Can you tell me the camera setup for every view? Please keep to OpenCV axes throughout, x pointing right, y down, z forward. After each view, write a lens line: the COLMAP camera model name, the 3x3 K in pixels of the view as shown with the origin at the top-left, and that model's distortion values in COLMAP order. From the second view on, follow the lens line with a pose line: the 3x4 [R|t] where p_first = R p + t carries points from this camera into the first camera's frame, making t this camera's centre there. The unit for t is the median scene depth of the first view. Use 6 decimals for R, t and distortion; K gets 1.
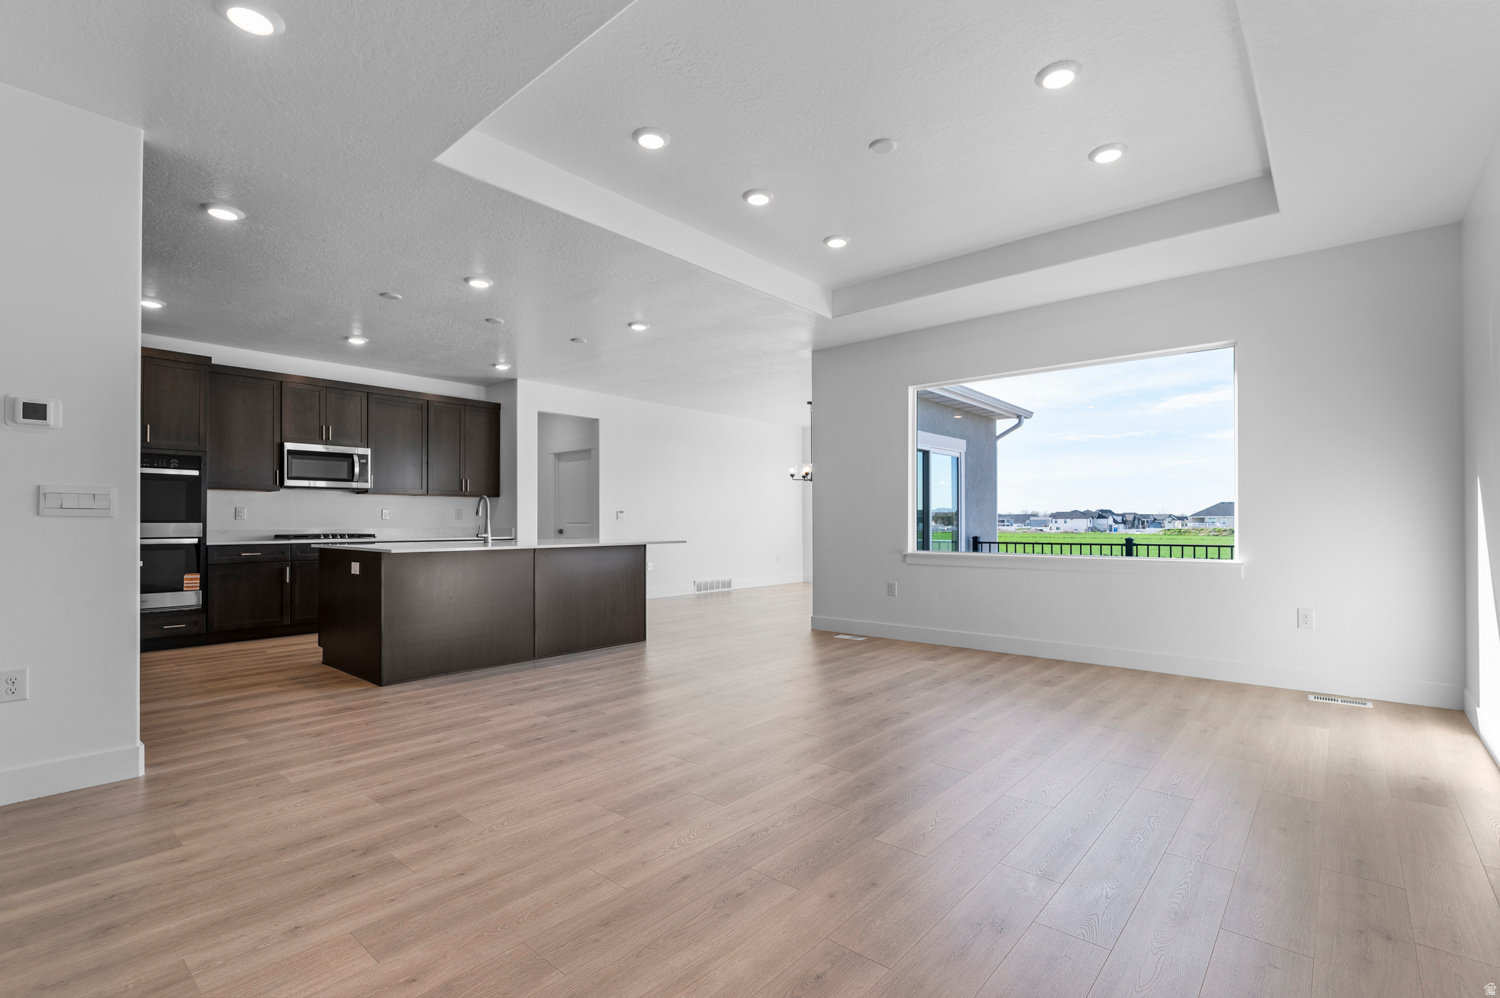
lens RADIAL K [[674.6, 0, 755.4], [0, 674.6, 508.0], [0, 0, 1]] dist [-0.002869, 0.000411]
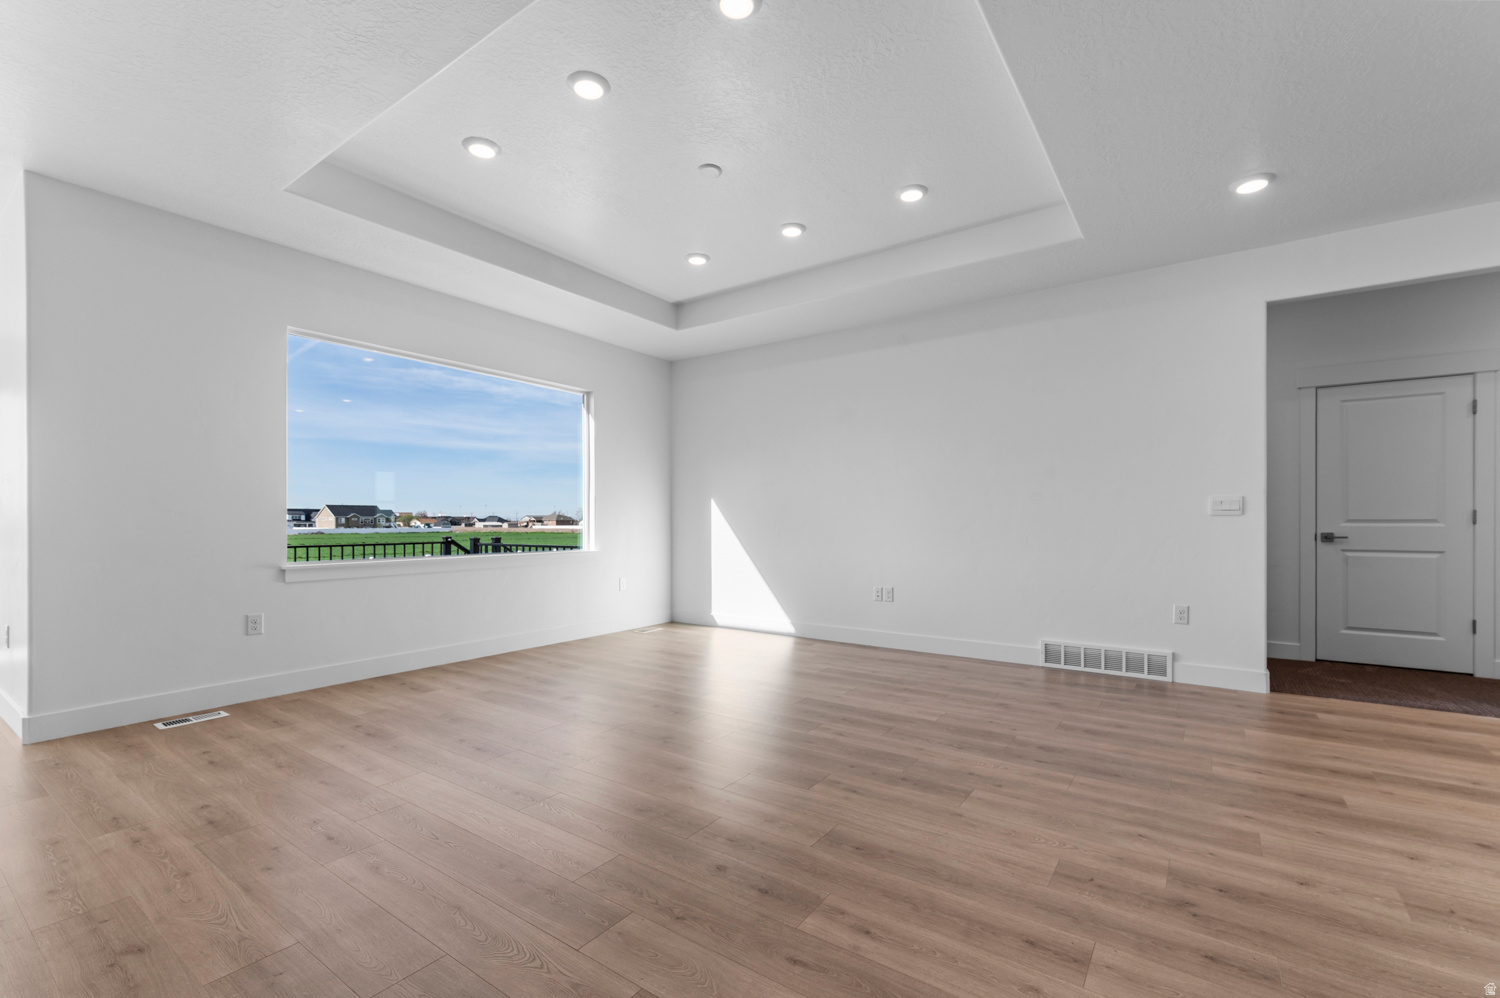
lens RADIAL K [[649.4, 0, 755.4], [0, 649.4, 511.8], [0, 0, 1]] dist [0.002116, 0.000306]
pose [[-0.096670, 0.013490, 0.995225, -1.366316], [-0.019444, 0.999692, -0.015440, 0.031617], [-0.995127, -0.020844, -0.096378, 1.643867]]
